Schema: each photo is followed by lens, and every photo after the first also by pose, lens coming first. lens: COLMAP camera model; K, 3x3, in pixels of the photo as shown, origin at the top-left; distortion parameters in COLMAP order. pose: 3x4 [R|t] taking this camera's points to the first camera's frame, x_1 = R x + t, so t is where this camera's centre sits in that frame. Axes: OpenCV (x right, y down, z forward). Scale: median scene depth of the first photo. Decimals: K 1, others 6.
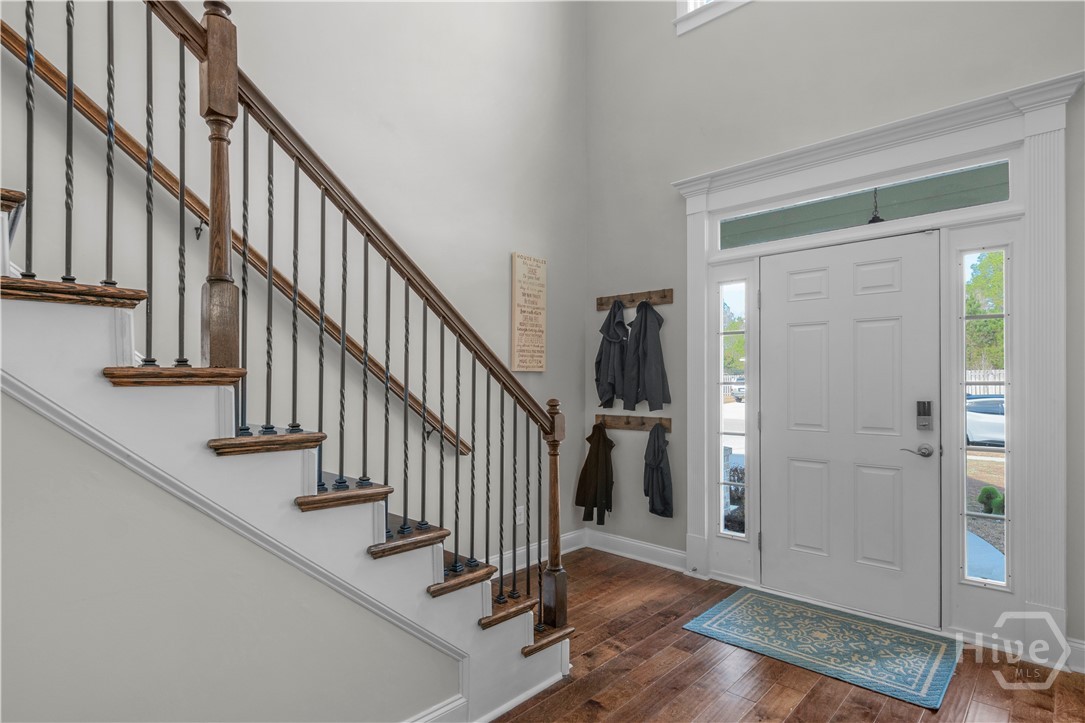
lens RADIAL K [[548.5, 0, 527.0], [0, 548.5, 382.4], [0, 0, 1]] dist [-0.004338, -0.000901]
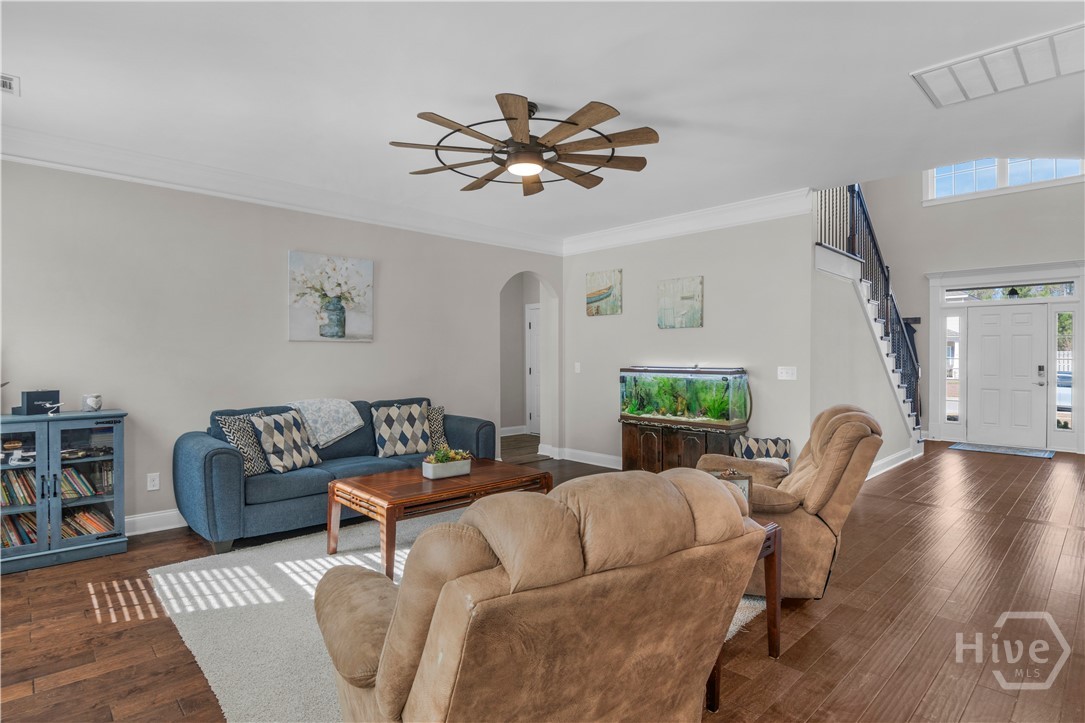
lens RADIAL K [[548.5, 0, 539.4], [0, 548.5, 355.9], [0, 0, 1]] dist [-0.004338, -0.000901]
pose [[0.998447, 0.002213, -0.055665, -1.244185], [-0.002512, 0.999983, -0.005312, 0.007599], [0.055653, 0.005443, 0.998435, -1.426108]]
